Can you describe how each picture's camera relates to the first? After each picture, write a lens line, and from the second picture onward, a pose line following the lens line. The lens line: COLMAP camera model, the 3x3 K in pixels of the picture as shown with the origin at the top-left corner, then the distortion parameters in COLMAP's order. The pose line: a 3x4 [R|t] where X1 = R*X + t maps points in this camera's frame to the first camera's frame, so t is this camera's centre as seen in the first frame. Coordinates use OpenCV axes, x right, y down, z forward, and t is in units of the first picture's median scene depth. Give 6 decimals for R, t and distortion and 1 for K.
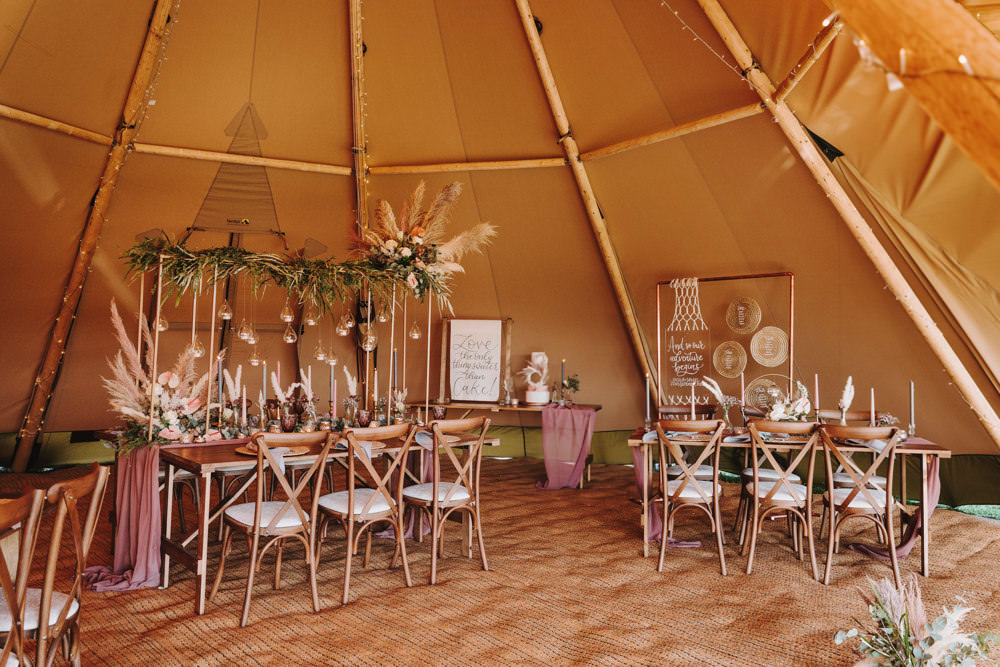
lens RADIAL K [[776.8, 0, 500.0], [0, 776.8, 333.5], [0, 0, 1]] dist [-0.002914, 0.001719]
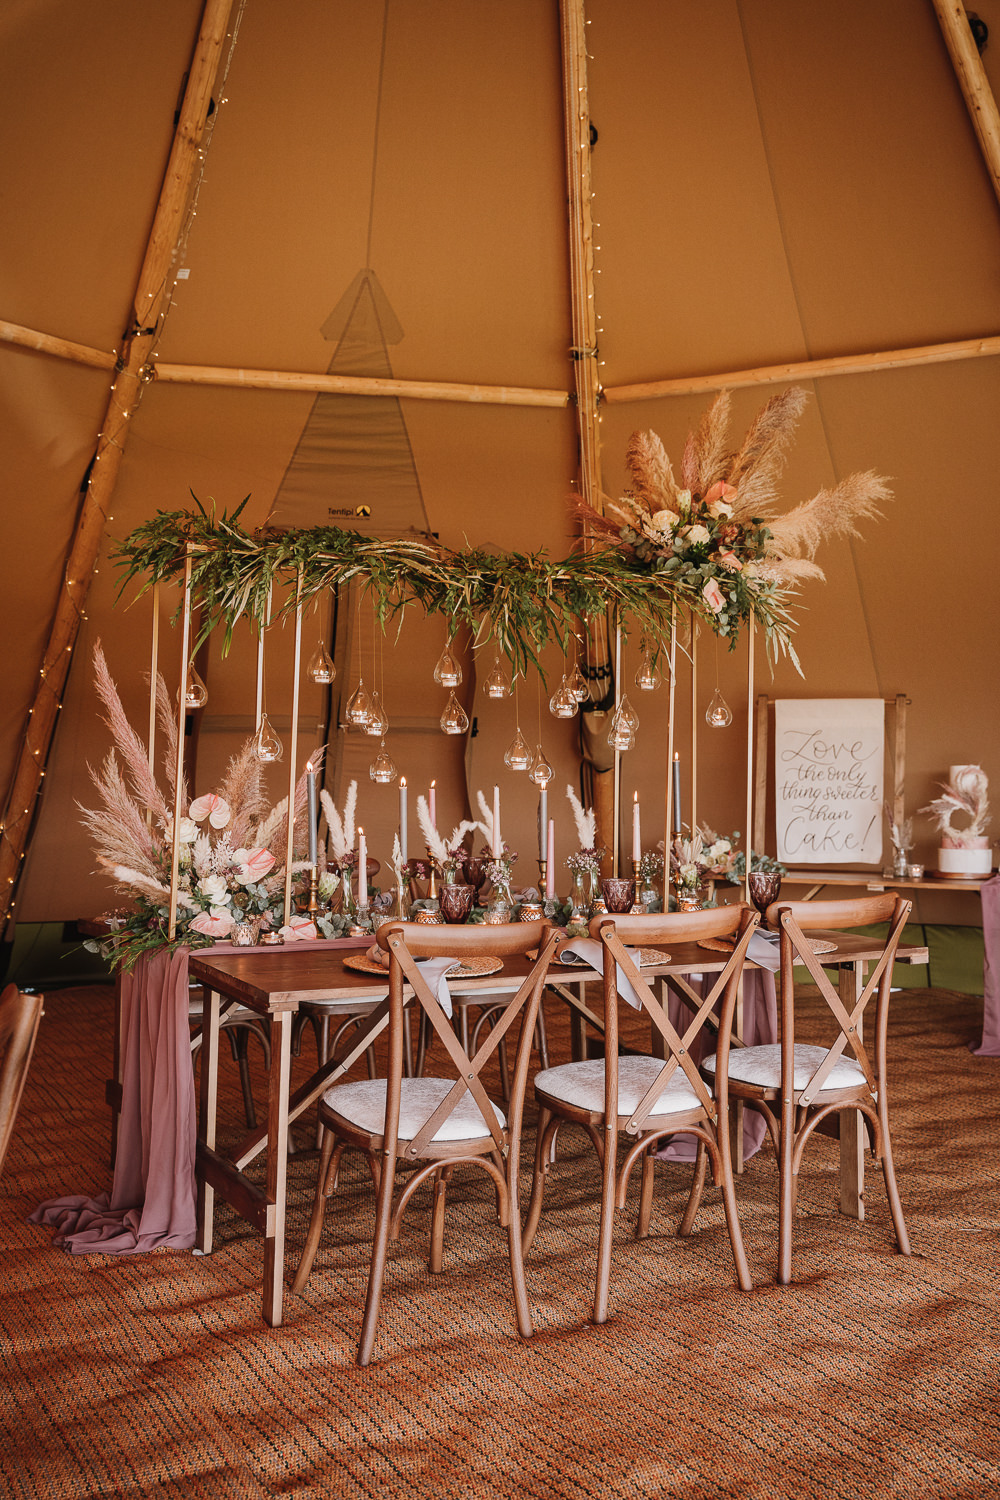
lens RADIAL K [[1442.3, 0, 500.0], [0, 1442.3, 750.0], [0, 0, 1]] dist [-0.001563, 0.006554]
pose [[0.974210, -0.013819, -0.225221, -0.053998], [0.013438, 0.999905, -0.003222, 0.027009], [0.225244, 0.000112, 0.974302, 0.178035]]
